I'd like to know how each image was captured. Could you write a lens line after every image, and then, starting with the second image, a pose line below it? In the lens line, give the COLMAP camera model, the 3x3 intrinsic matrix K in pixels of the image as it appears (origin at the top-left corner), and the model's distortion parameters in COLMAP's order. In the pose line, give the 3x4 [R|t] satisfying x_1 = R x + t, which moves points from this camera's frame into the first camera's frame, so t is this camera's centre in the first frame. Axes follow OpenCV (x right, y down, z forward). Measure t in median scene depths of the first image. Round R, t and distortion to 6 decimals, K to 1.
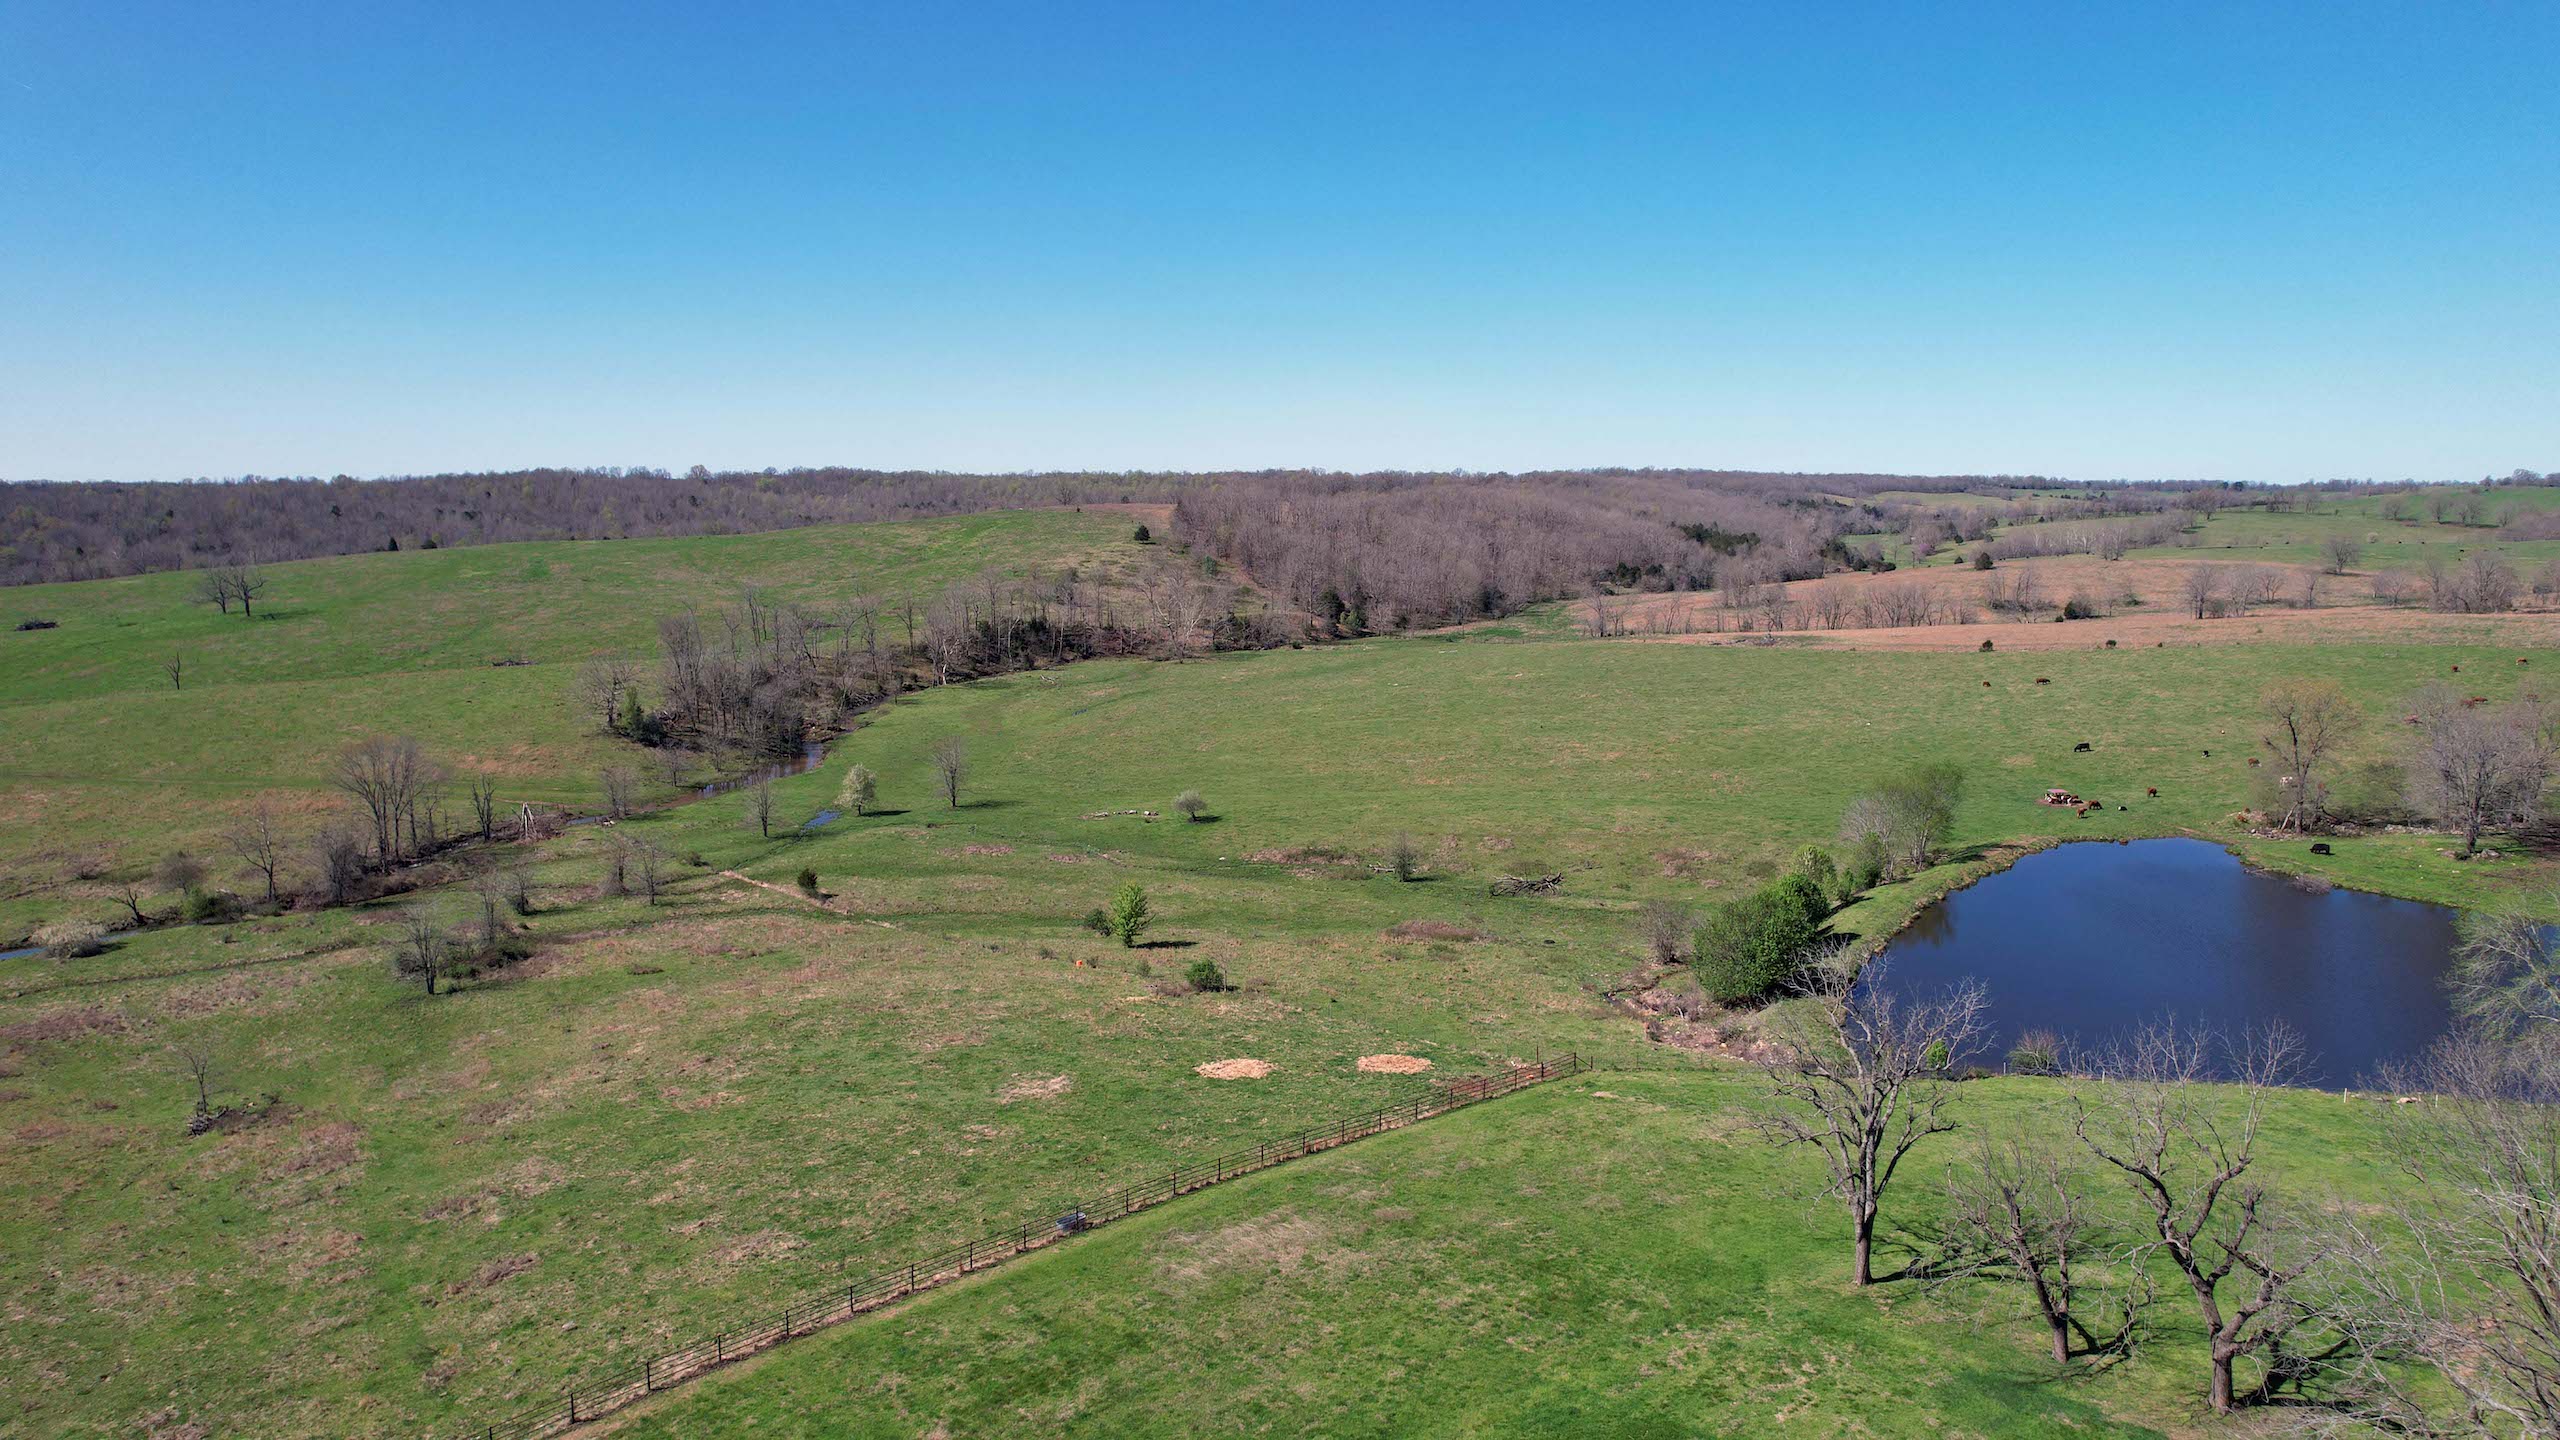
lens RADIAL K [[1645.6, 0, 1292.5], [0, 1645.6, 720.3], [0, 0, 1]] dist [-0.083893, 0.076460]
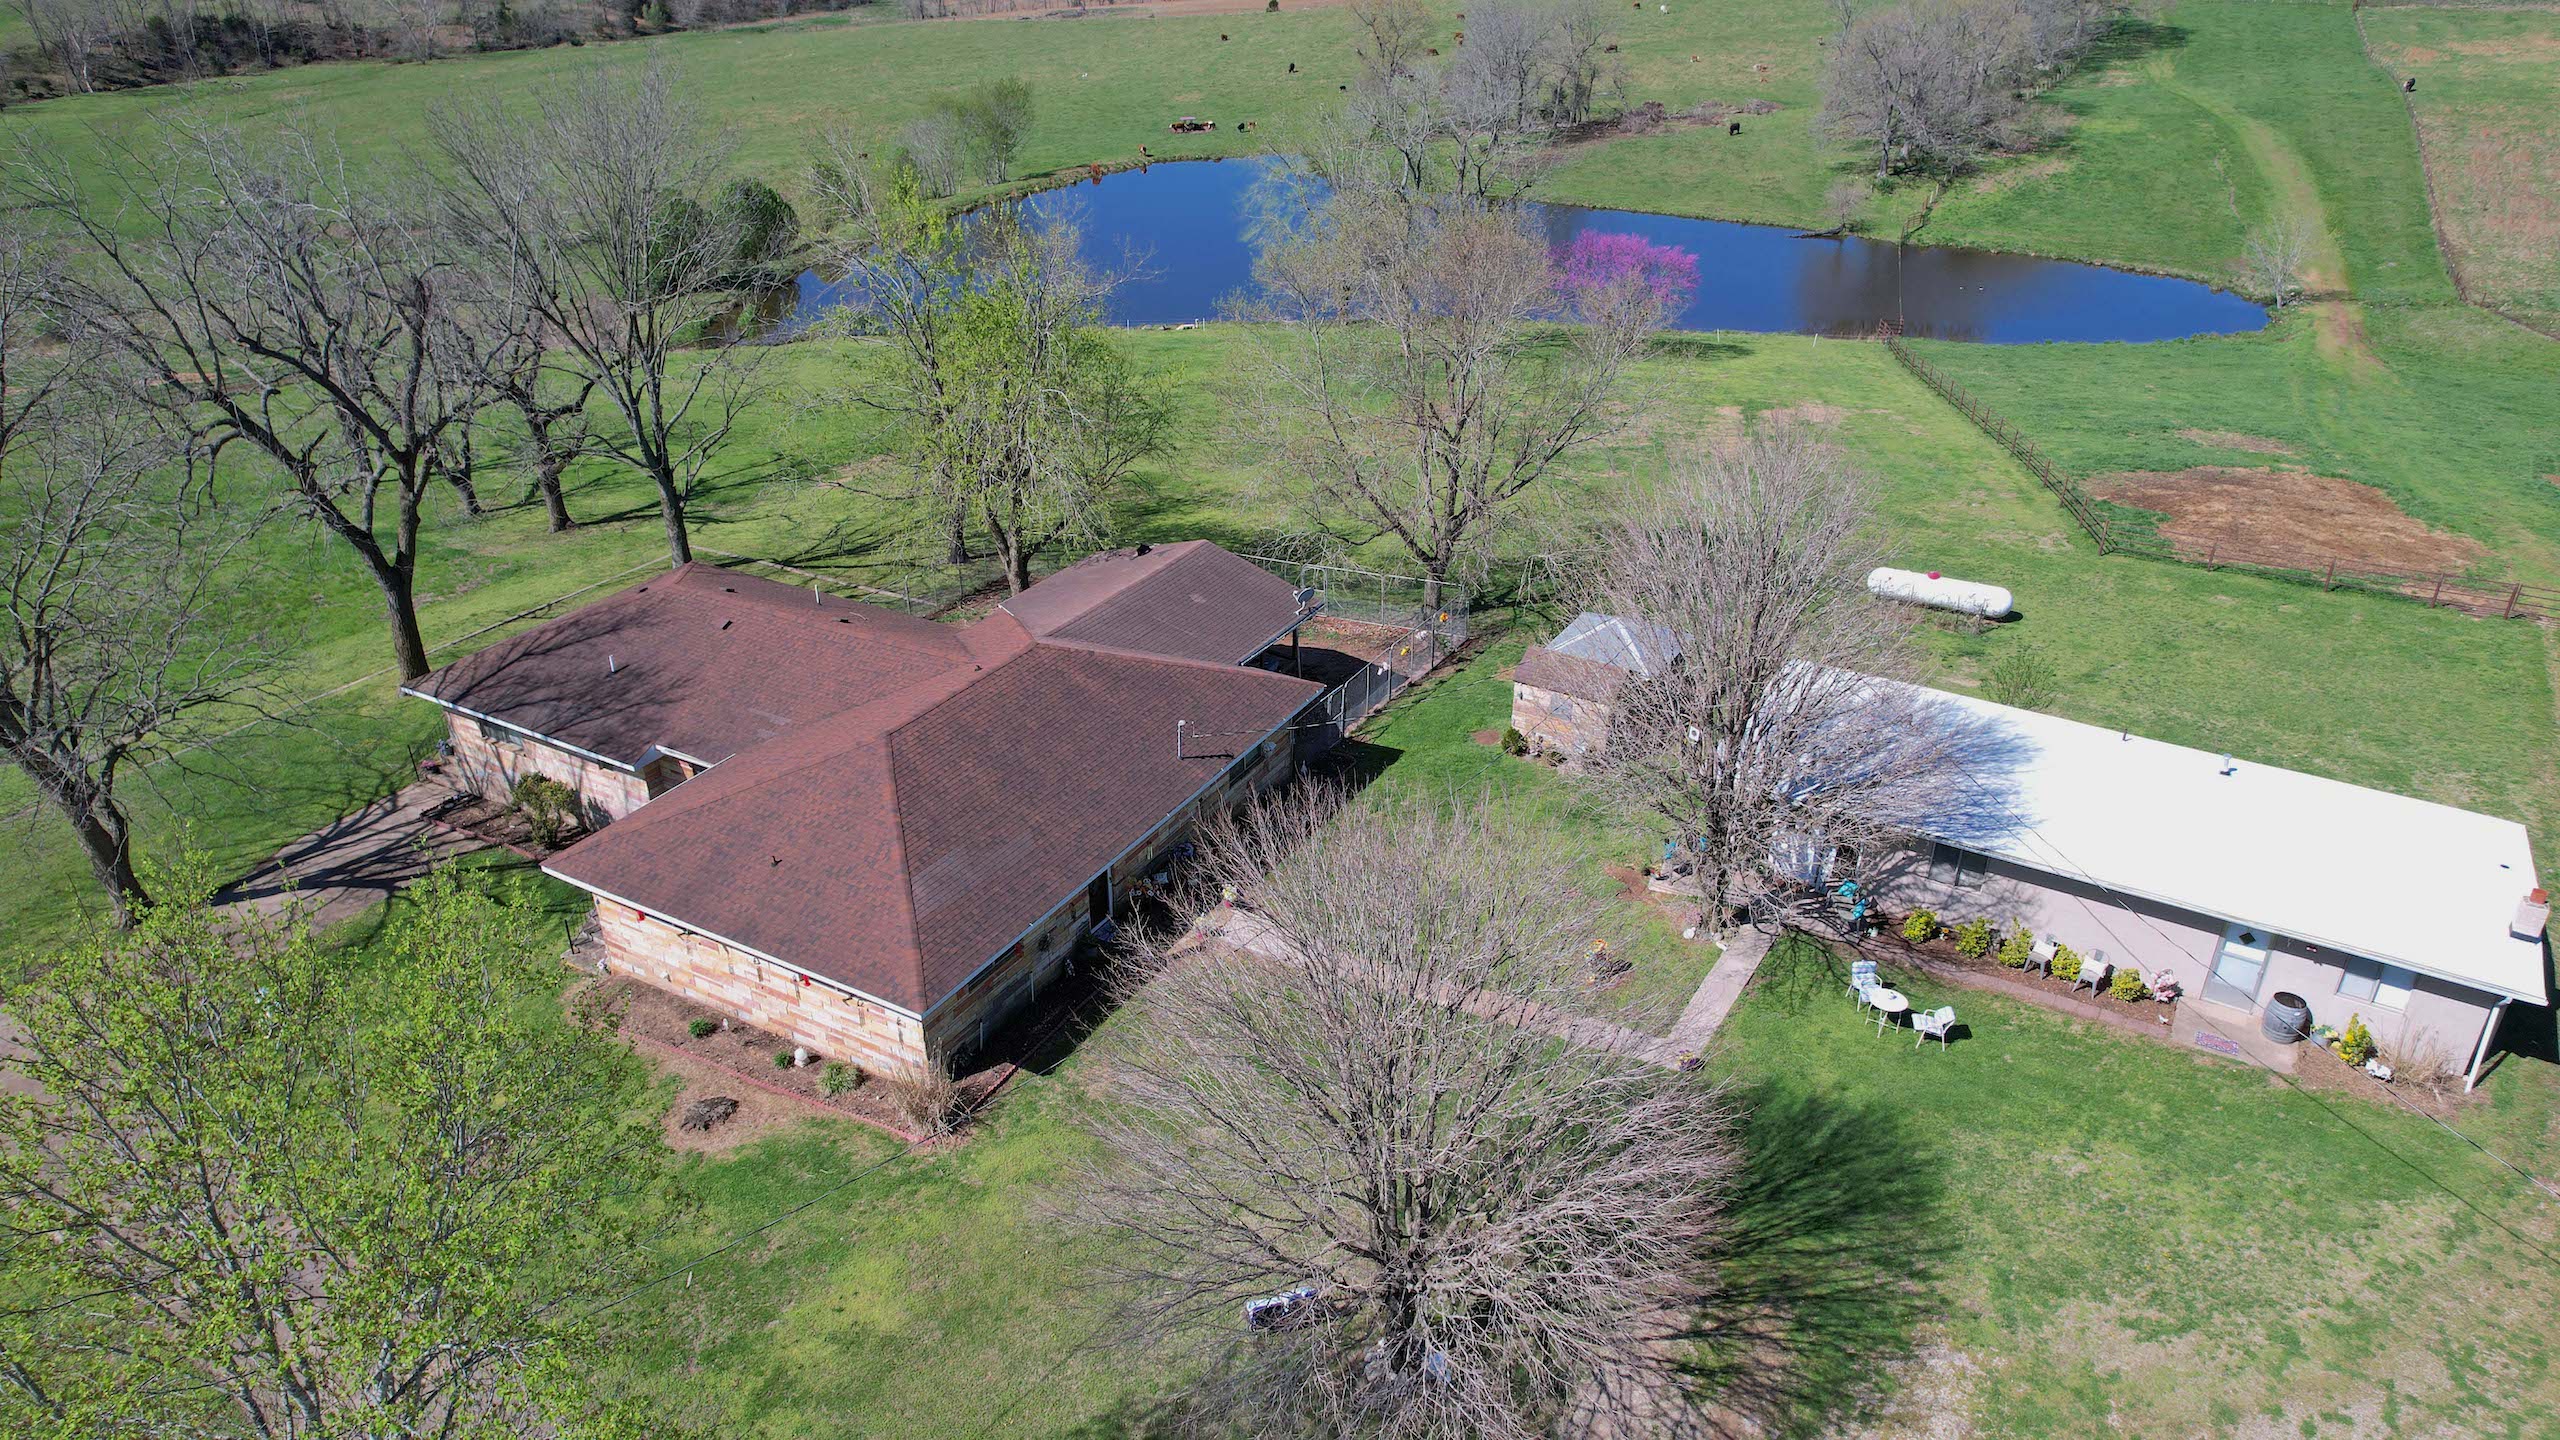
lens RADIAL K [[1645.6, 0, 1292.5], [0, 1645.6, 720.3], [0, 0, 1]] dist [-0.083893, 0.076460]
pose [[0.958026, -0.134409, 0.253221, 0.086541], [0.044361, 0.942146, 0.332254, 0.023709], [-0.283229, -0.307074, 0.908563, -0.018814]]
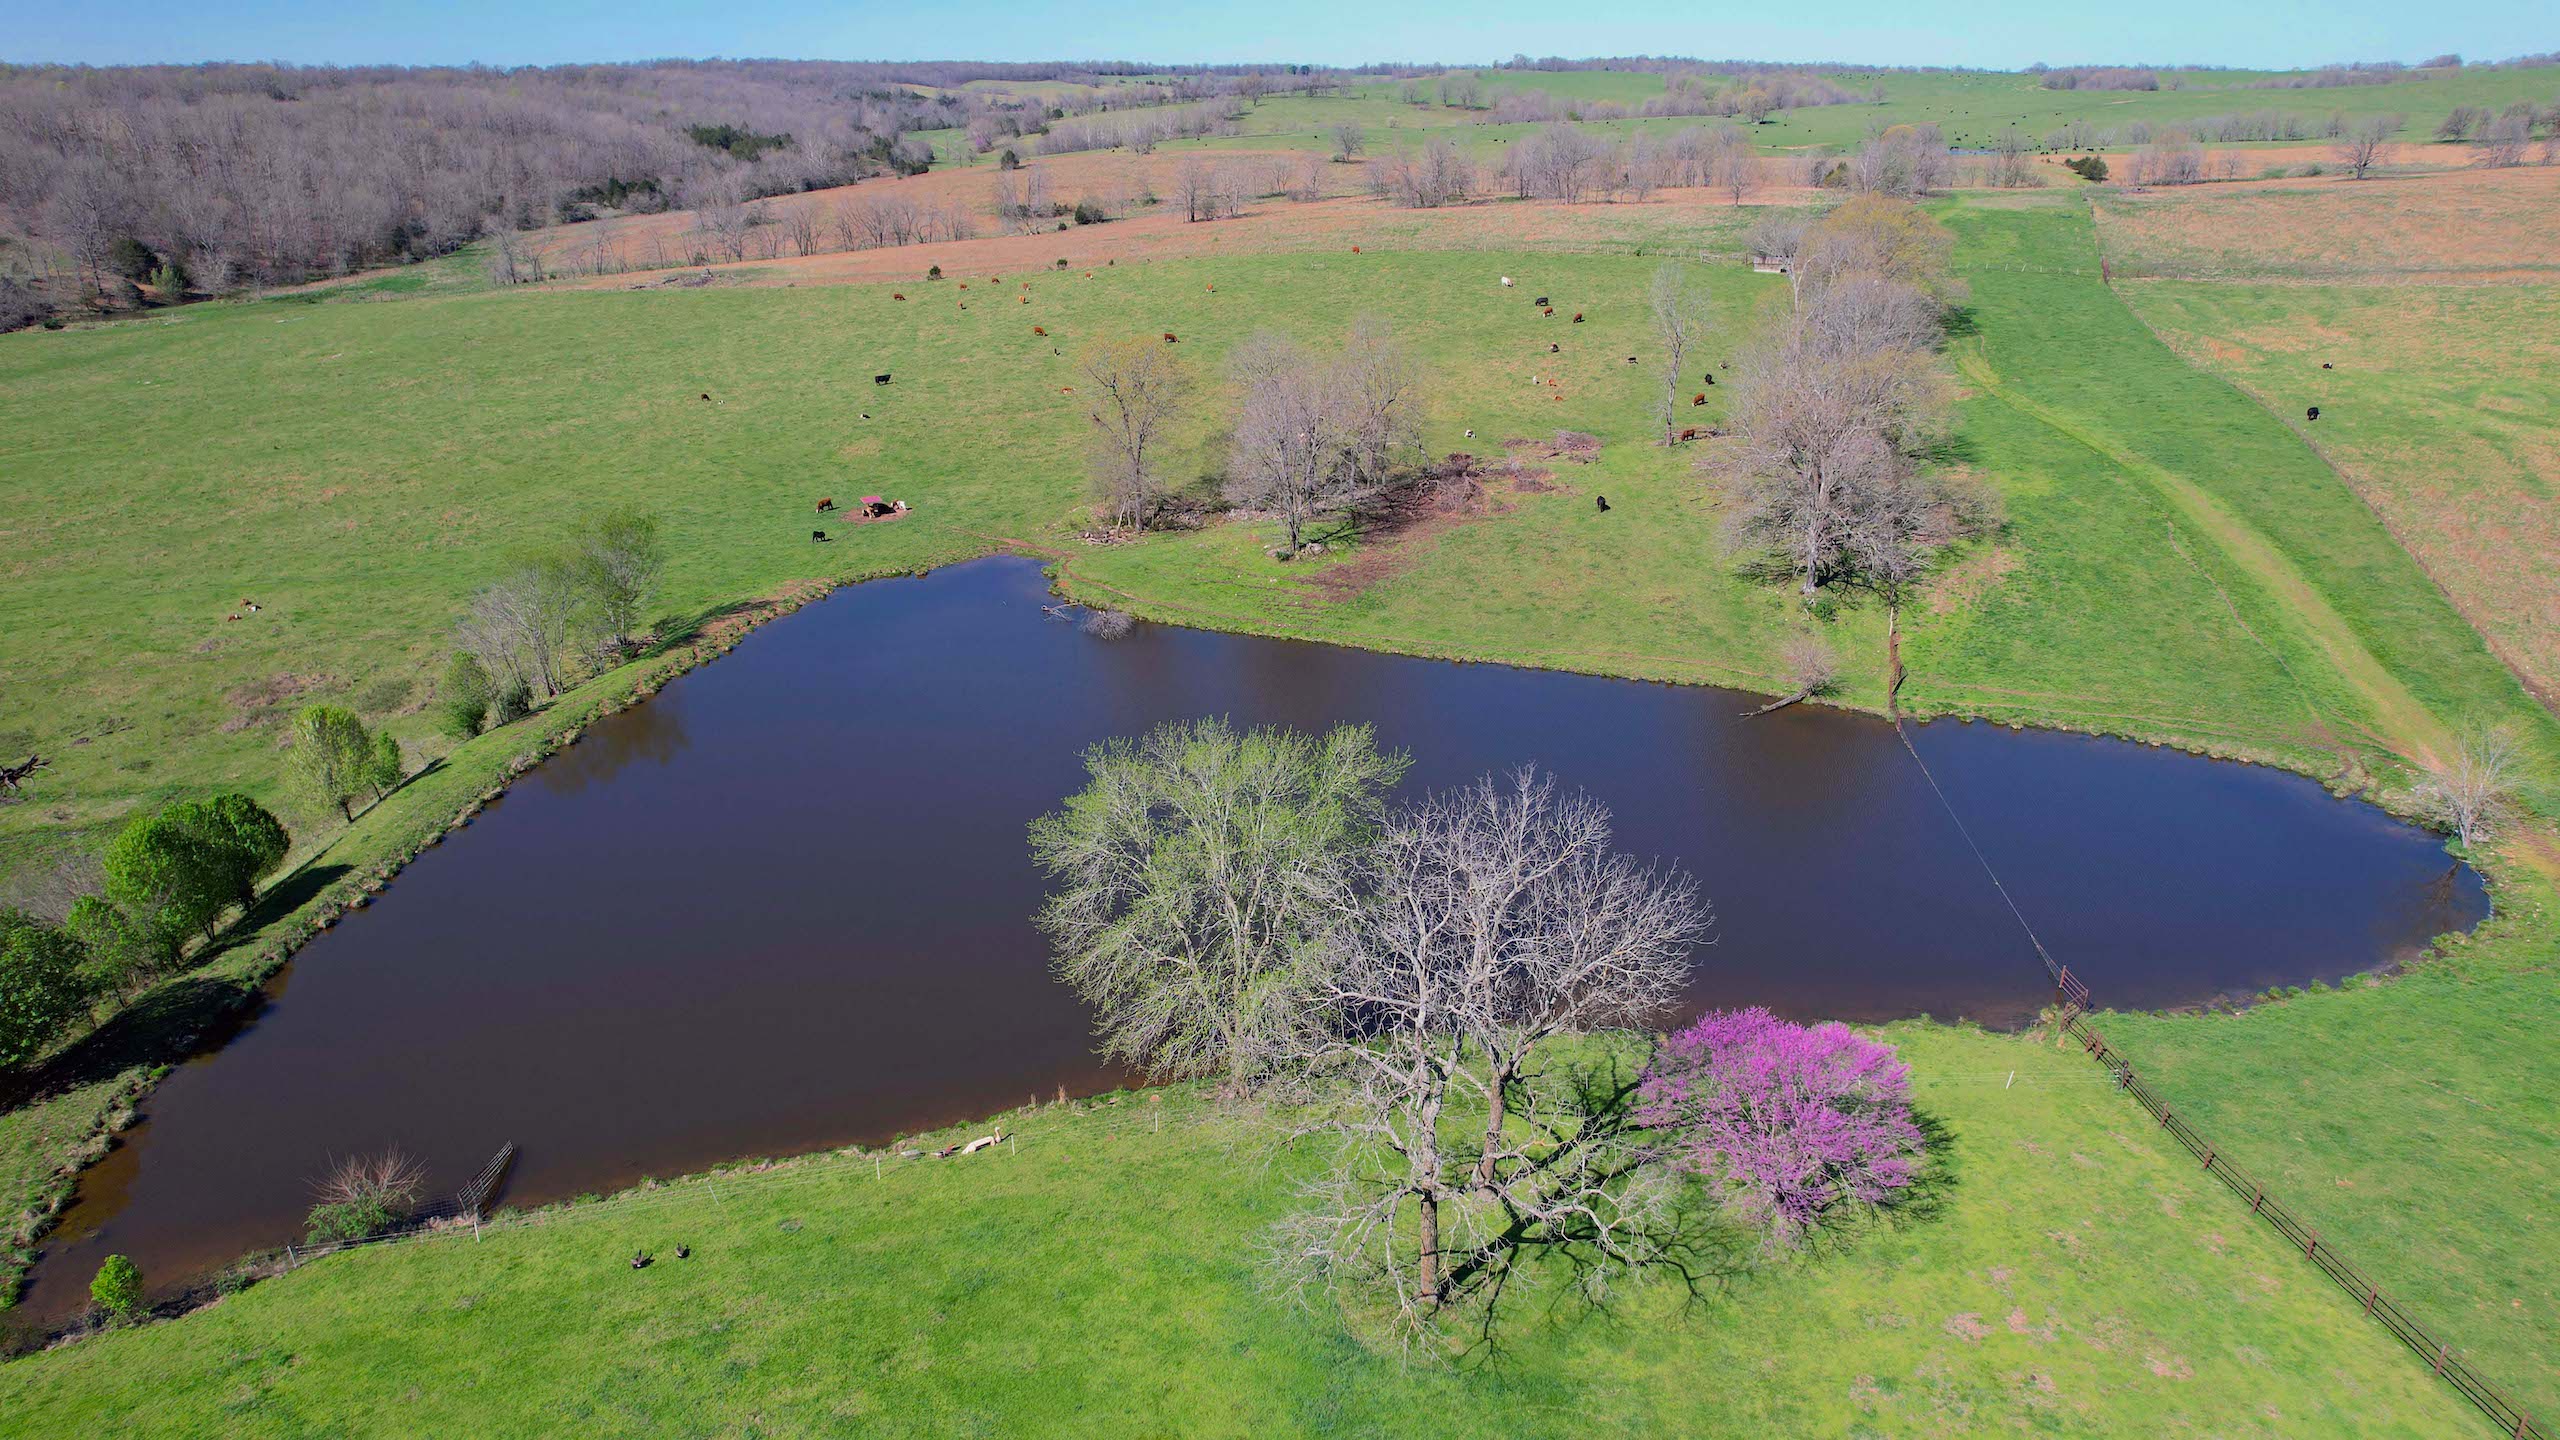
lens RADIAL K [[1645.6, 0, 1292.5], [0, 1645.6, 720.3], [0, 0, 1]] dist [-0.083893, 0.076460]
pose [[0.872992, -0.182001, 0.452505, 0.104898], [0.071214, 0.965390, 0.250899, -0.013232], [-0.482508, -0.186808, 0.855739, 0.084204]]
